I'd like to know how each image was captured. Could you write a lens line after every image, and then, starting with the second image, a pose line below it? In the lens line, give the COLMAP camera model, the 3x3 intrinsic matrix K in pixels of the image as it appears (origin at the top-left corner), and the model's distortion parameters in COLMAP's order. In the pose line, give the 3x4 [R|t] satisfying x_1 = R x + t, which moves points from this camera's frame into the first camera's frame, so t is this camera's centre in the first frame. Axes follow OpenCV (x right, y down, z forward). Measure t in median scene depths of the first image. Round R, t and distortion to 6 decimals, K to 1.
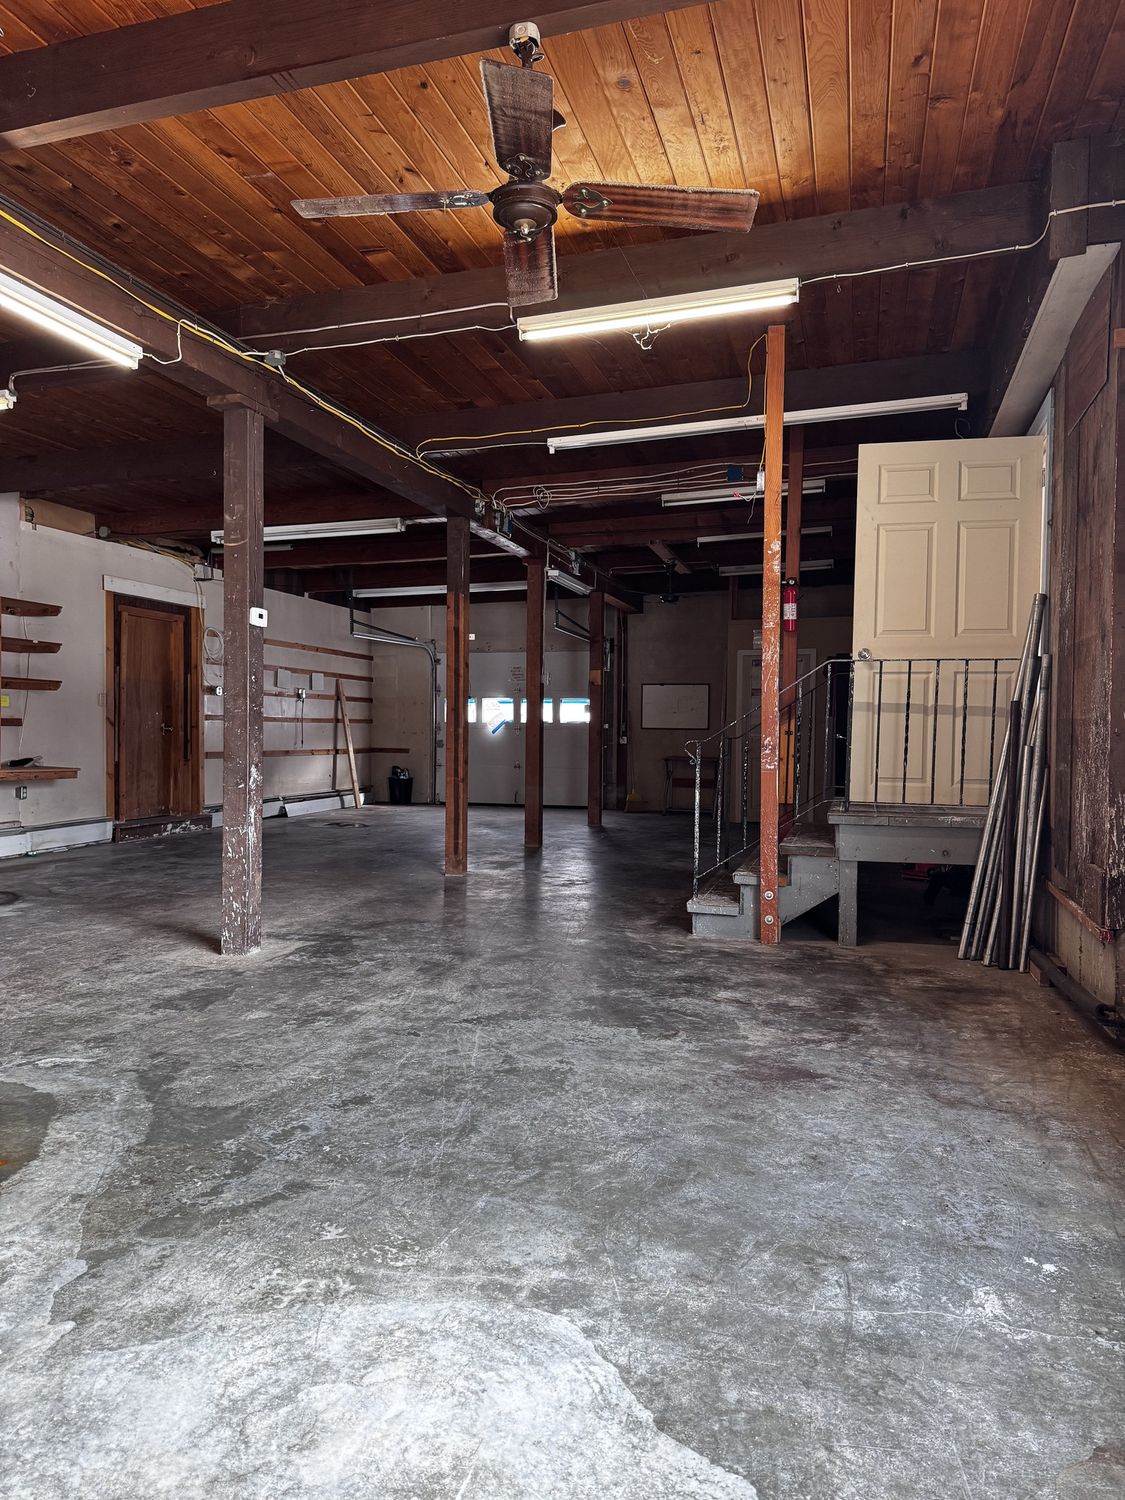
lens RADIAL K [[1049.2, 0, 564.5], [0, 1049.2, 757.3], [0, 0, 1]] dist [0.104267, -0.196004]
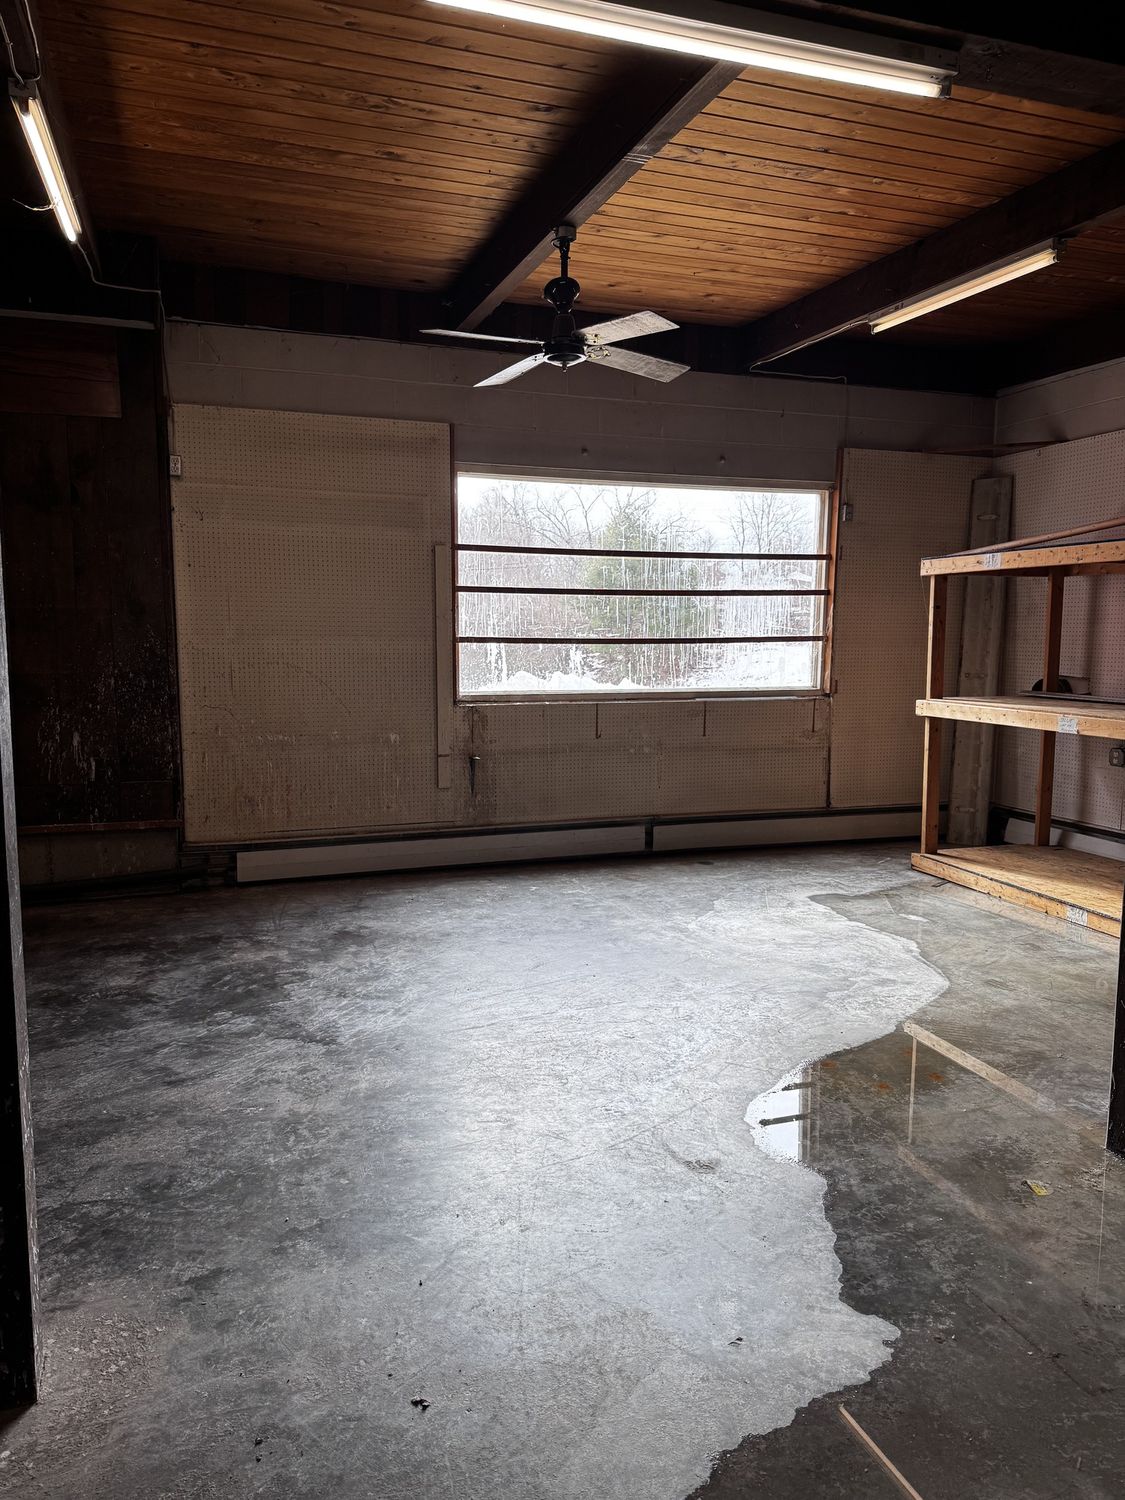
lens RADIAL K [[1049.2, 0, 564.5], [0, 1049.2, 757.3], [0, 0, 1]] dist [0.104267, -0.196004]
pose [[-0.578462, -0.114354, 0.807654, -0.962075], [0.013916, 0.988597, 0.149941, -0.129804], [-0.815591, 0.097975, -0.570275, 1.403681]]
